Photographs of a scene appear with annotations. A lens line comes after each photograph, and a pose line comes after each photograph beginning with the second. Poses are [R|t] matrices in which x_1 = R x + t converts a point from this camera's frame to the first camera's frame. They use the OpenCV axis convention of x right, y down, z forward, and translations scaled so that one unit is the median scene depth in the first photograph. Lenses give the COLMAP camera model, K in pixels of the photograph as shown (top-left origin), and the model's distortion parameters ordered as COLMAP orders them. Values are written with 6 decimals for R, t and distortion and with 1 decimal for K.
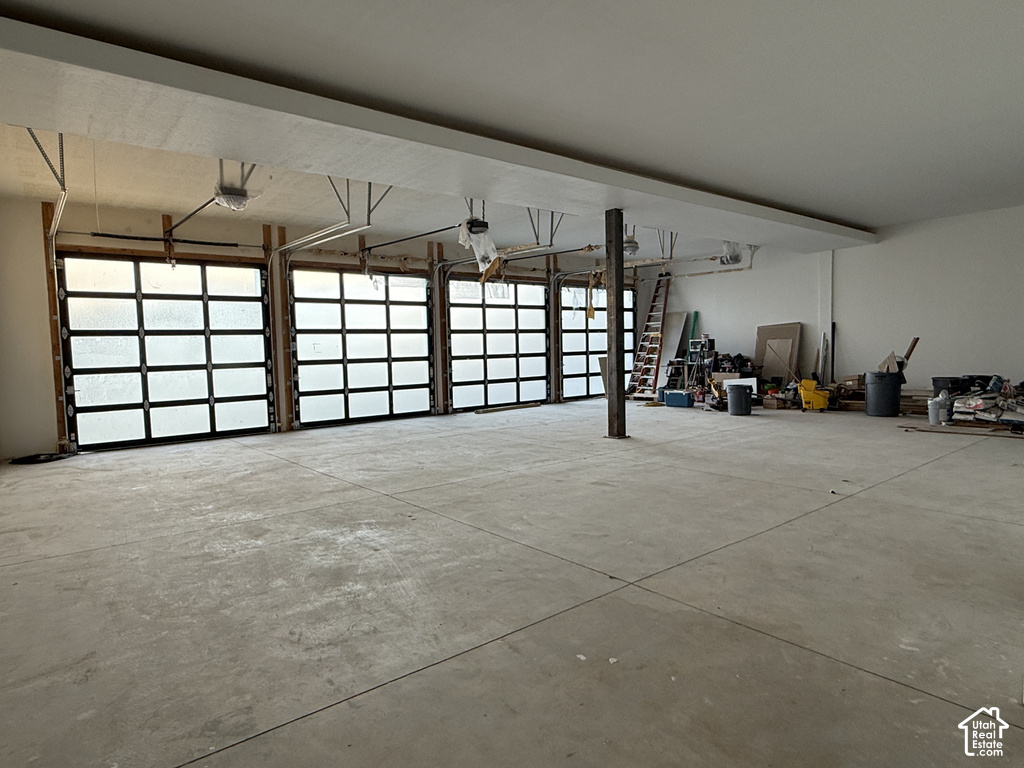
lens RADIAL K [[609.0, 0, 512.0], [0, 609.0, 384.0], [0, 0, 1]] dist [-0.000682, -0.000135]
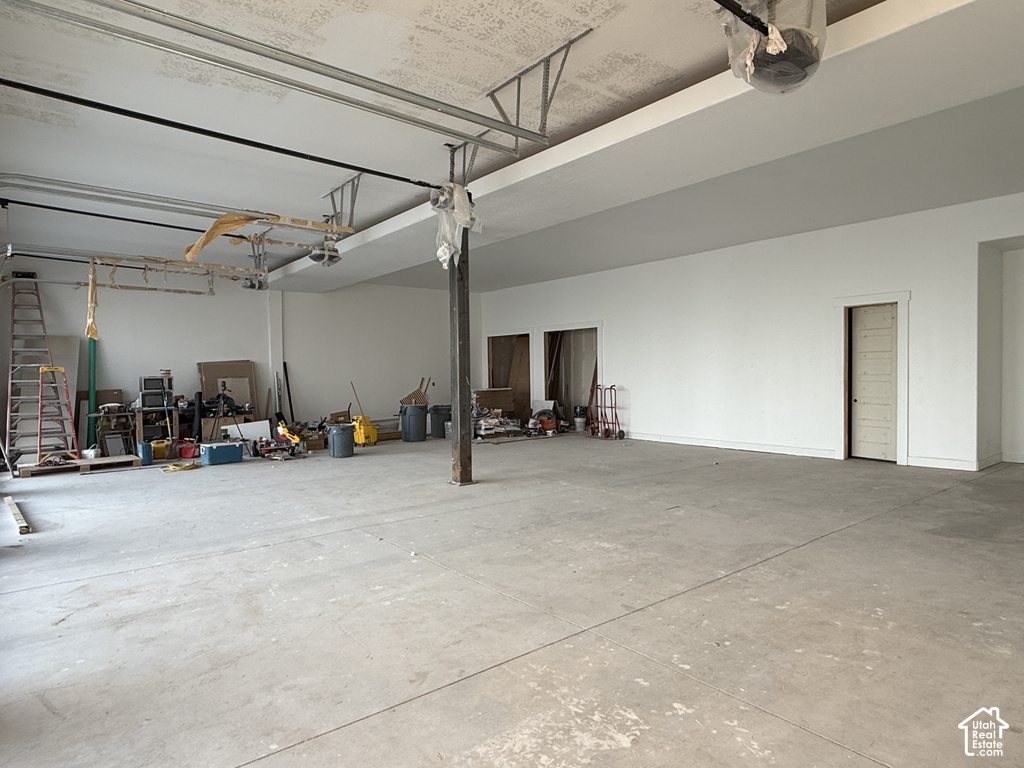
lens RADIAL K [[609.0, 0, 512.0], [0, 609.0, 384.0], [0, 0, 1]] dist [-0.000682, -0.000135]
pose [[0.016820, 0.009876, 0.999810, -0.462816], [0.075429, 0.997089, -0.011119, -0.025485], [-0.997009, 0.075602, 0.016026, 0.608315]]
